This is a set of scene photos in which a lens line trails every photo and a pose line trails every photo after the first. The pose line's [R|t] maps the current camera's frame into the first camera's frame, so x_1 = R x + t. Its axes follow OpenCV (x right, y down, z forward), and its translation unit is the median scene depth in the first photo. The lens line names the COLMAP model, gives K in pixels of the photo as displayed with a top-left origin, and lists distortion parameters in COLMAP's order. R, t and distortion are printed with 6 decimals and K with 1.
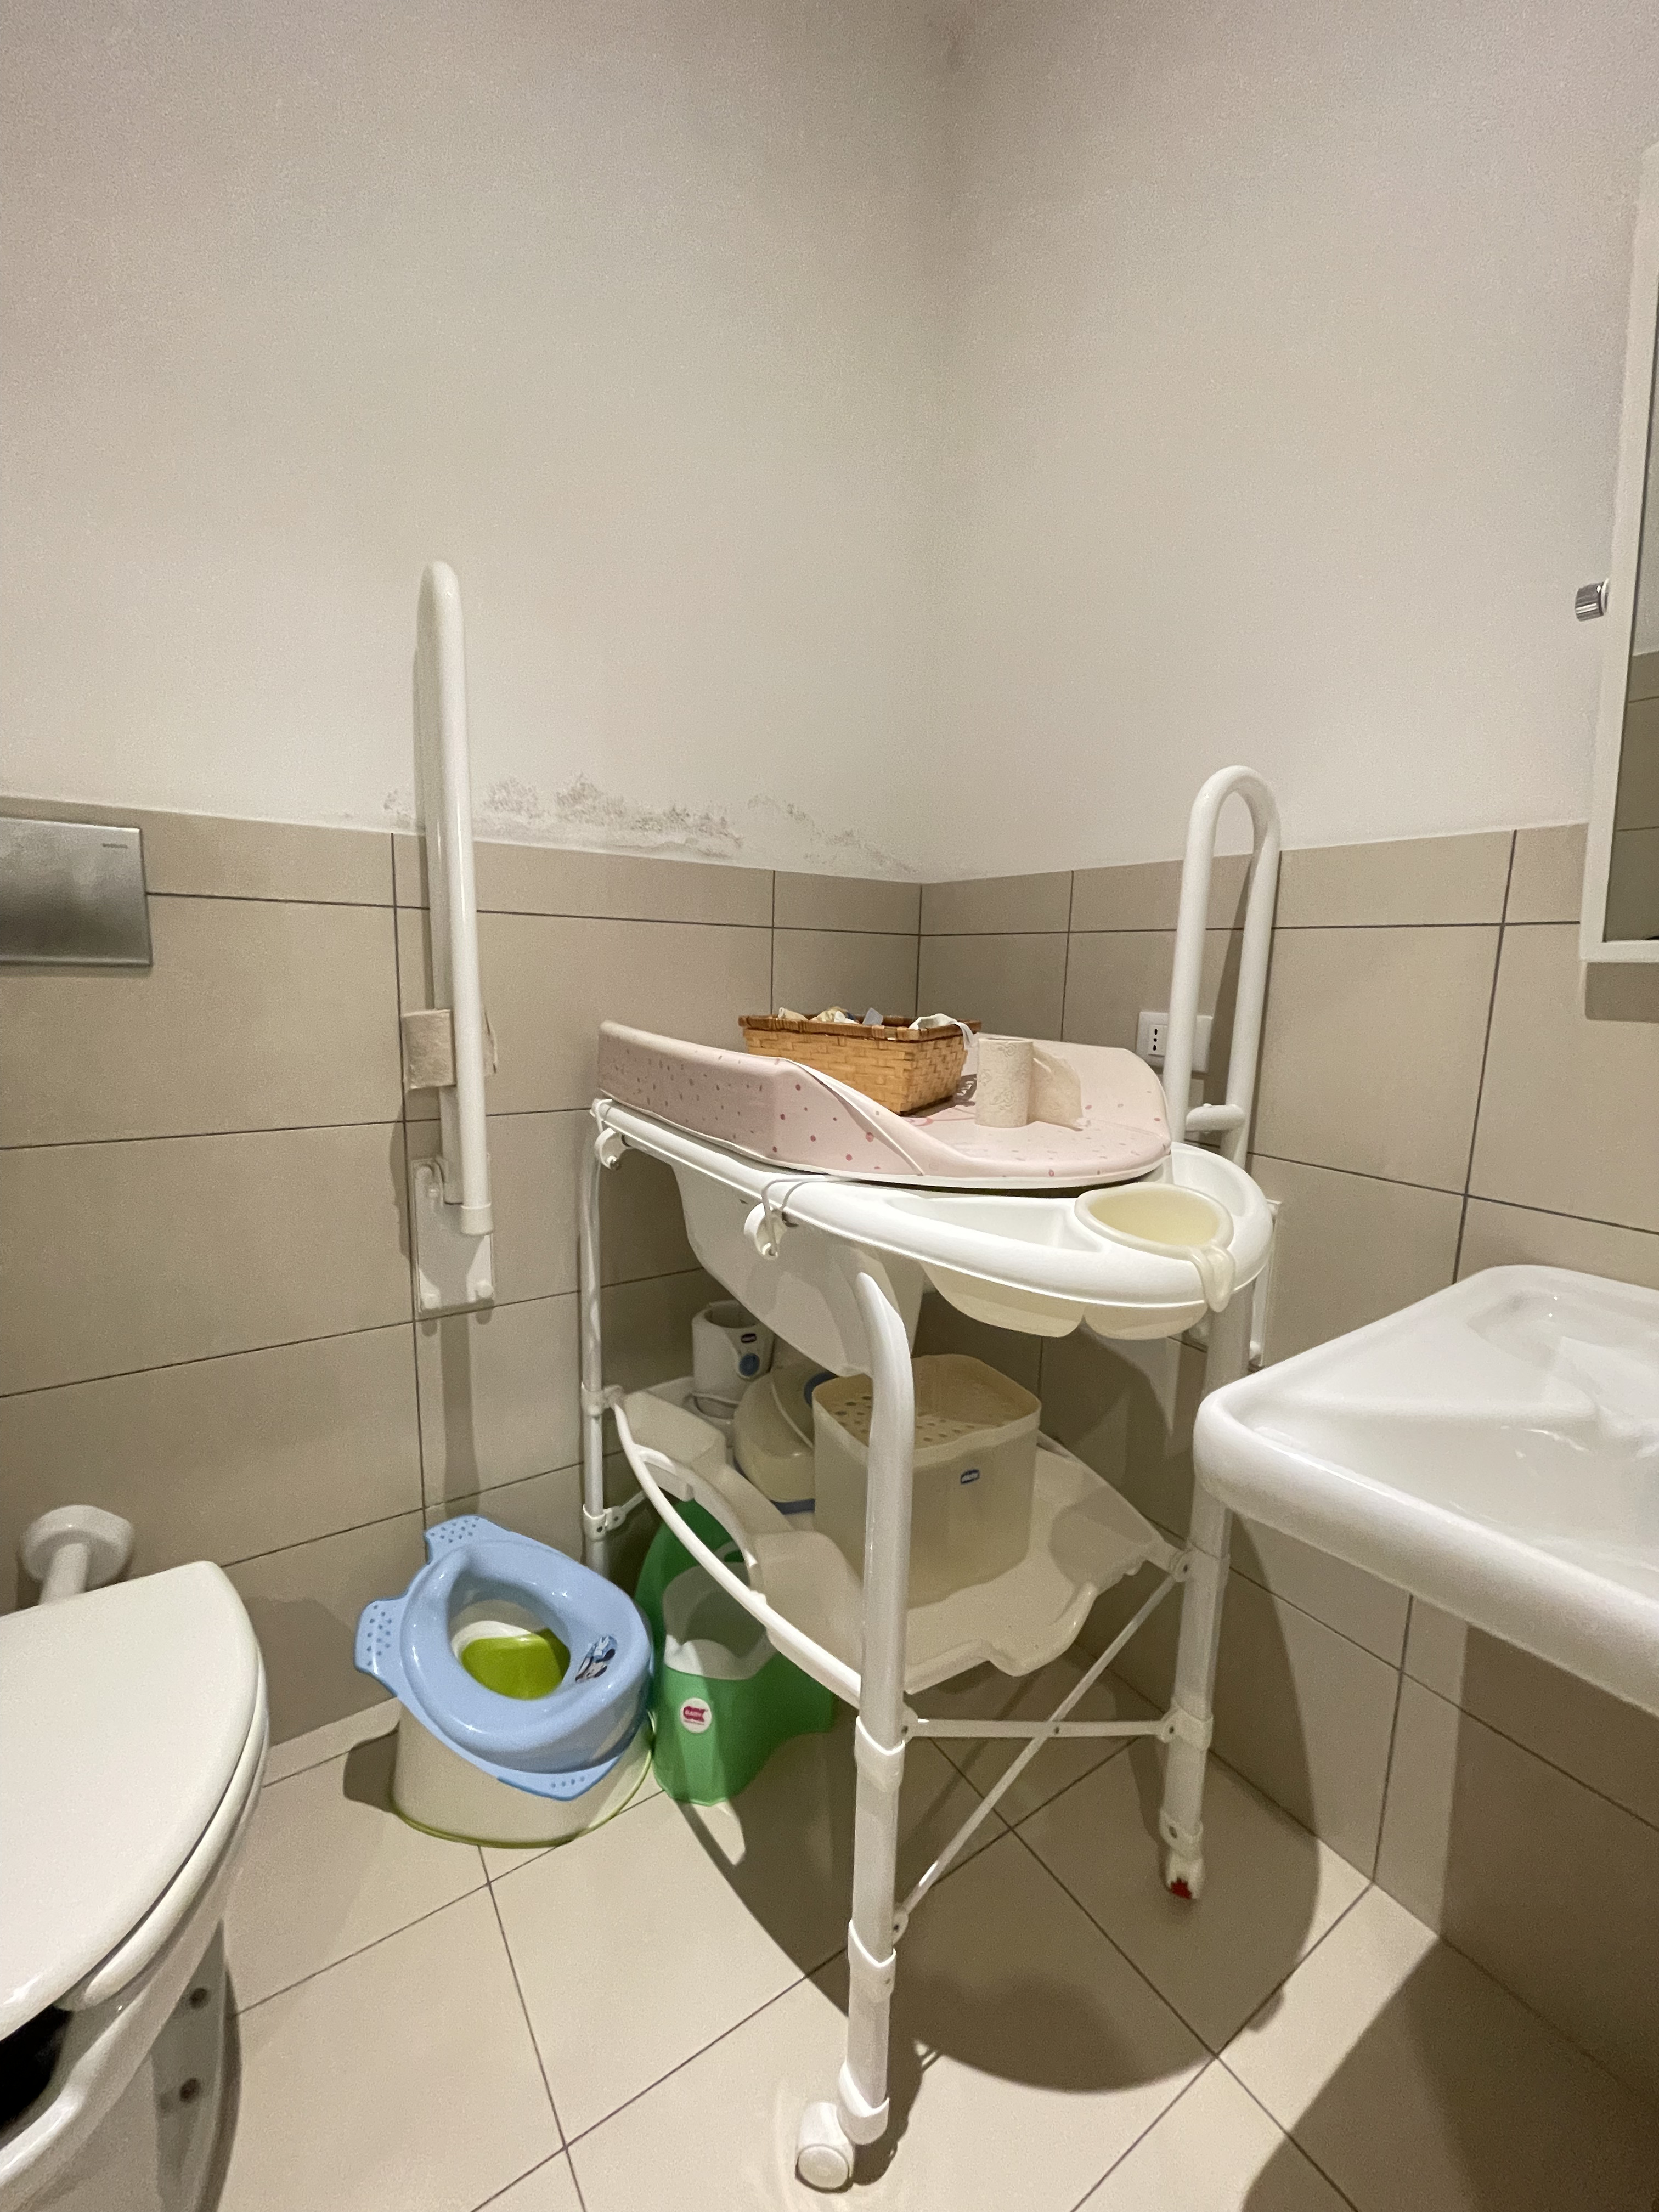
lens RADIAL K [[897.2, 0, 826.9], [0, 897.2, 1095.4], [0, 0, 1]] dist [-0.002002, 0.000010]
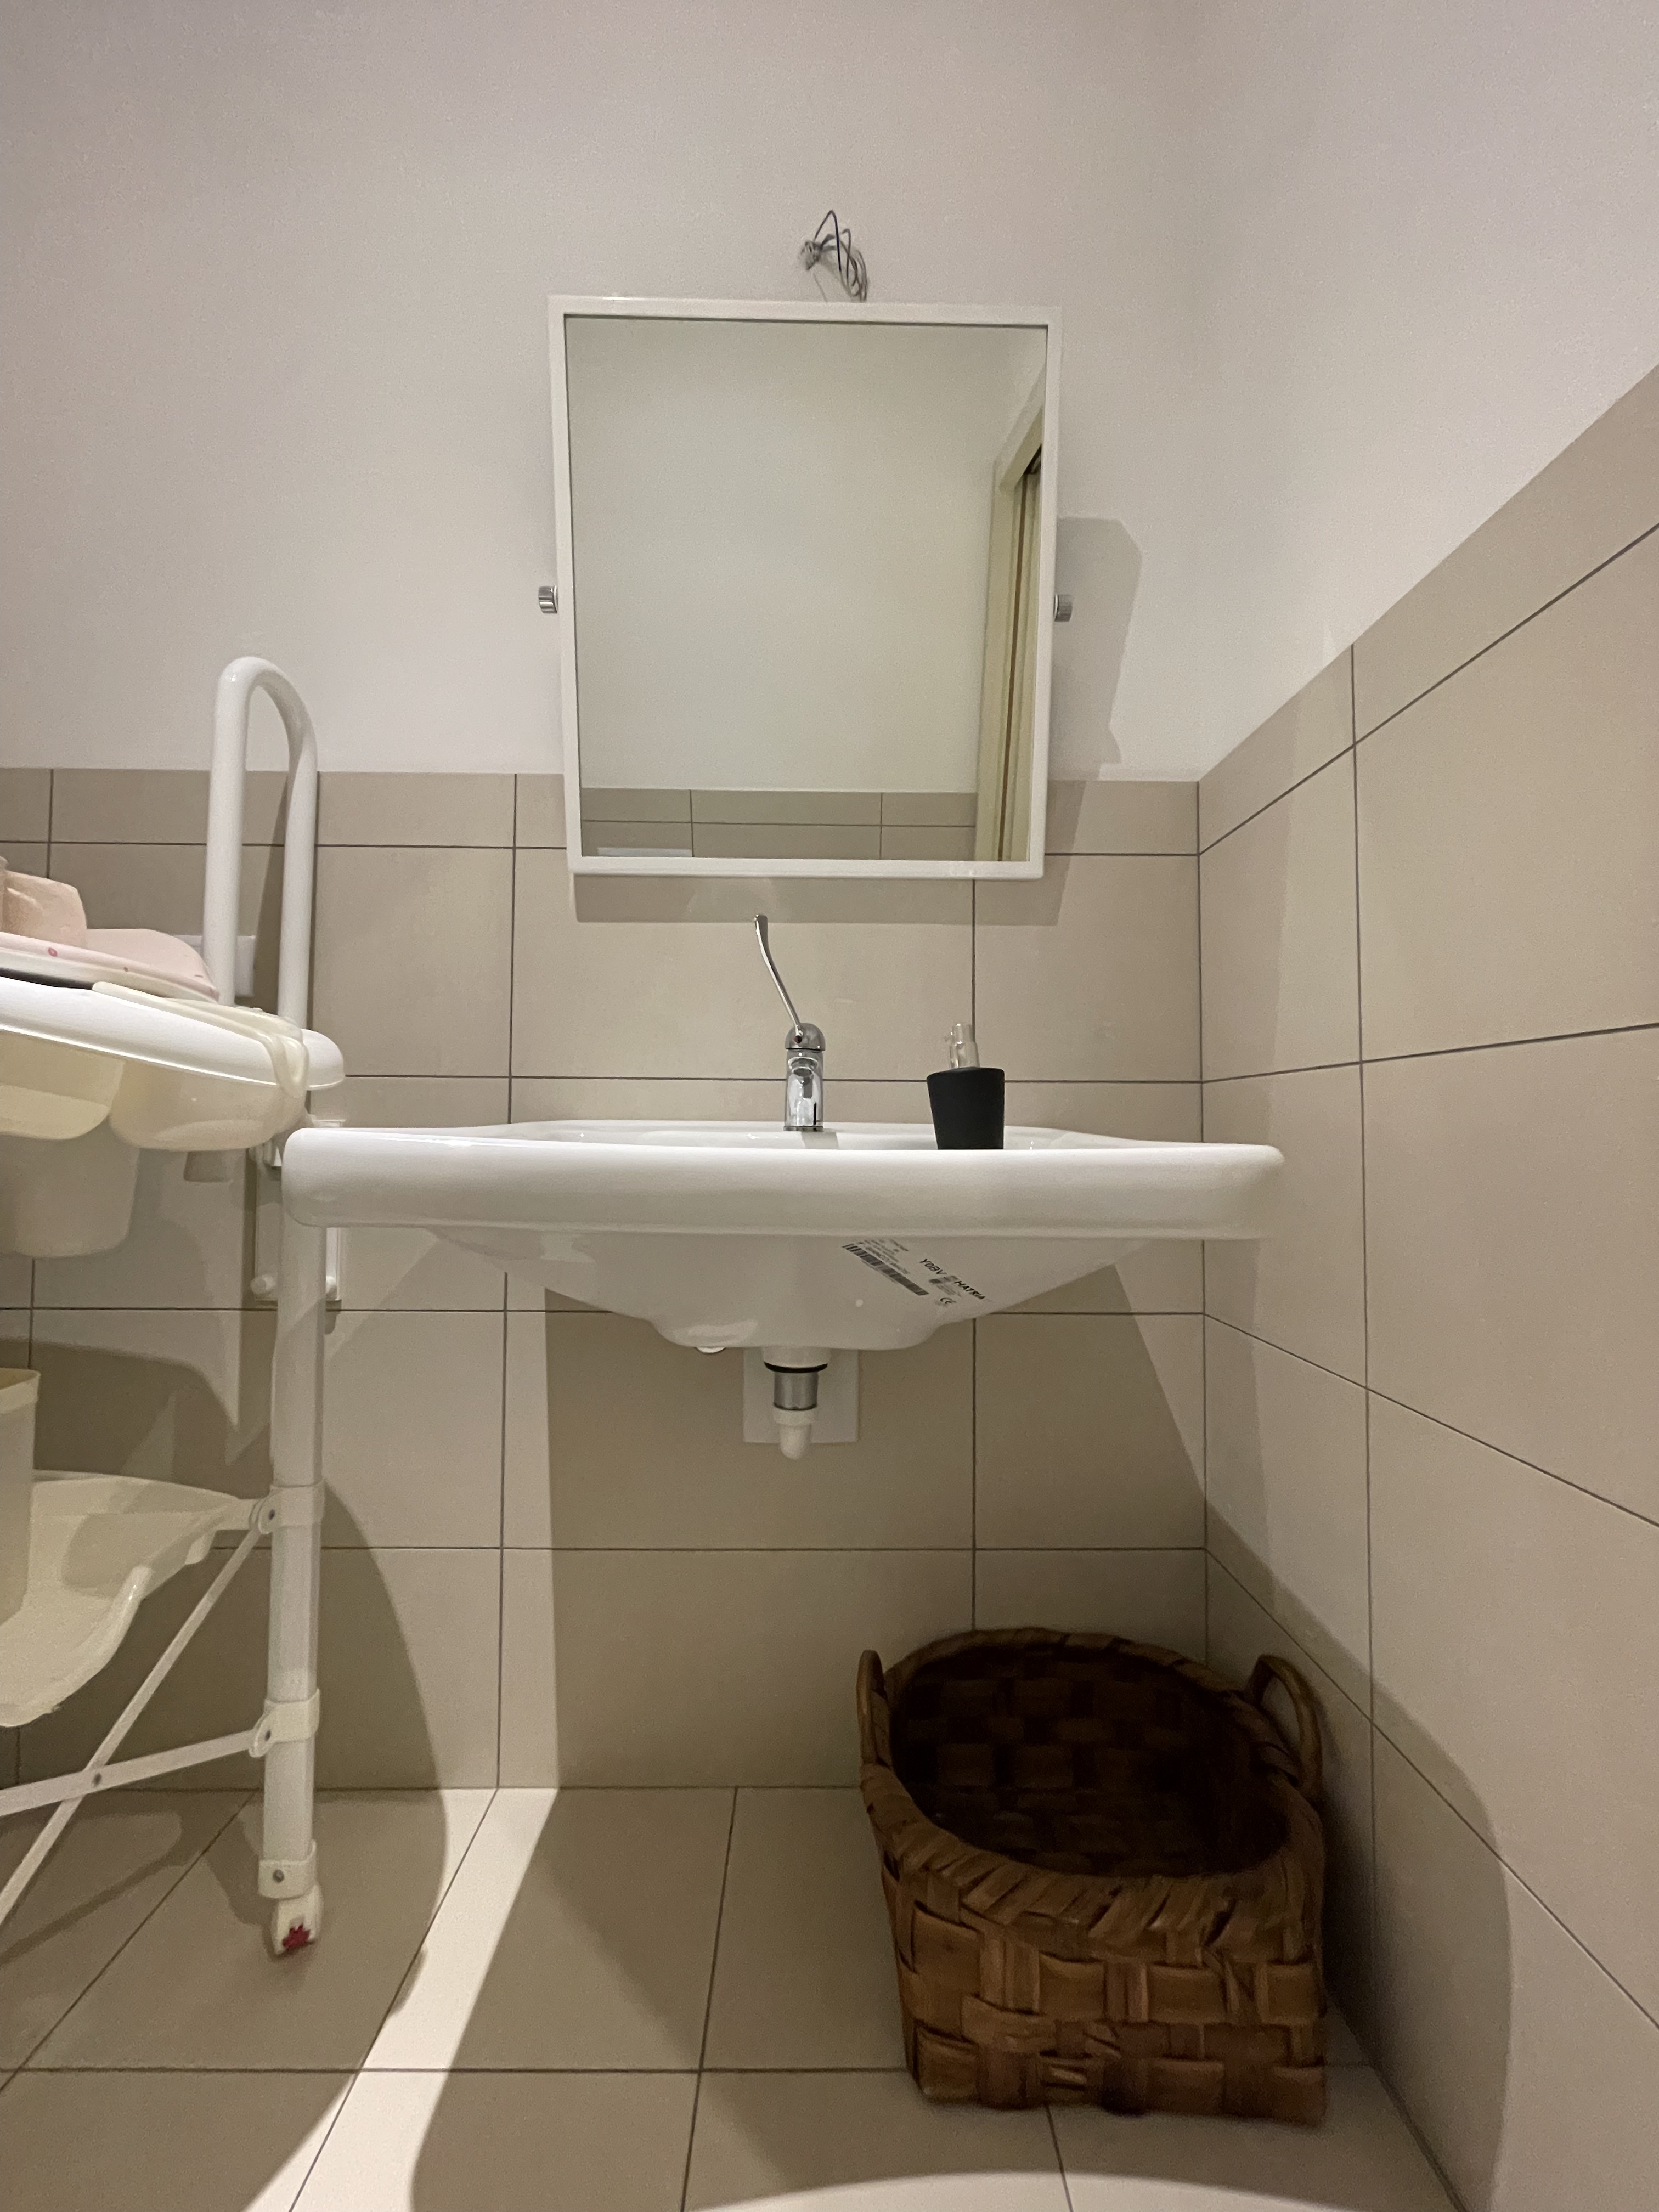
lens RADIAL K [[897.2, 0, 828.5], [0, 897.2, 1103.8], [0, 0, 1]] dist [-0.002002, 0.000010]
pose [[0.552756, 0.004786, 0.833329, -0.015313], [0.130294, 0.987189, -0.092095, 0.269644], [-0.823094, 0.159484, 0.545051, 0.039329]]
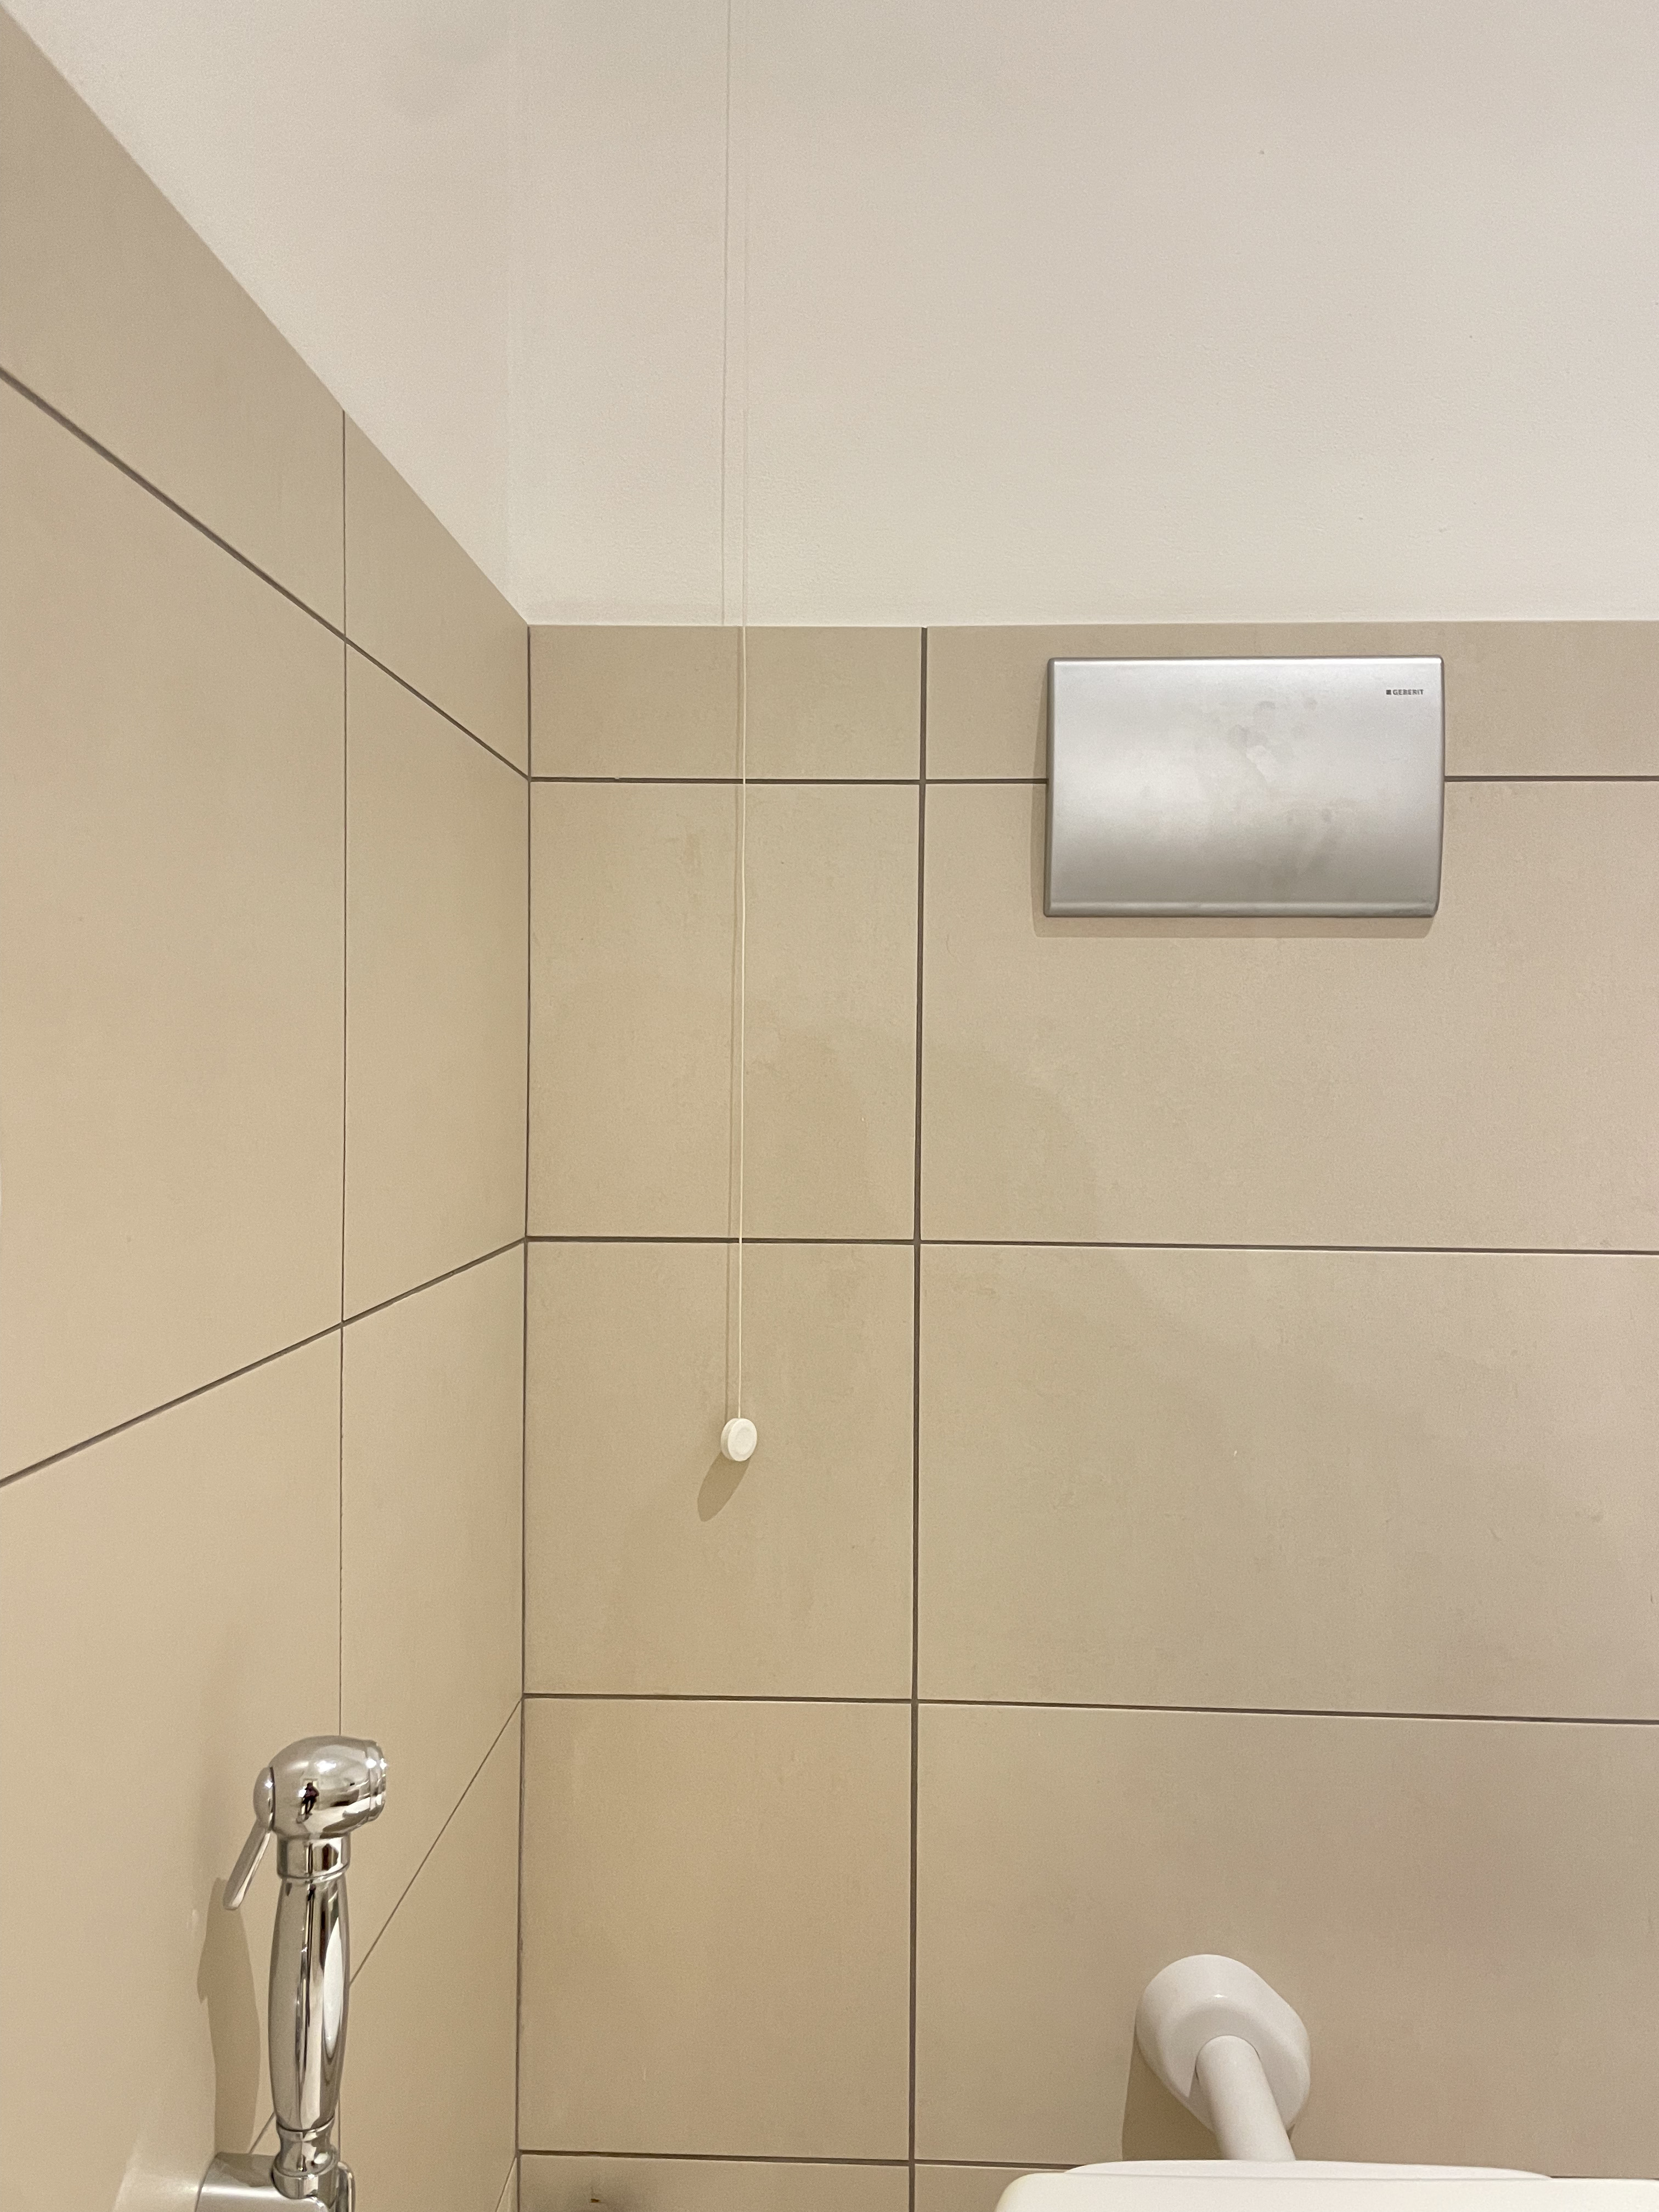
lens RADIAL K [[1706.3, 0, 830.9], [0, 1706.3, 1108.4], [0, 0, 1]] dist [0.033575, -0.002800]
pose [[0.806357, 0.004937, -0.591408, -0.443033], [-0.080327, 0.991613, -0.101244, 0.091843], [0.585948, 0.129145, 0.799991, 0.017907]]
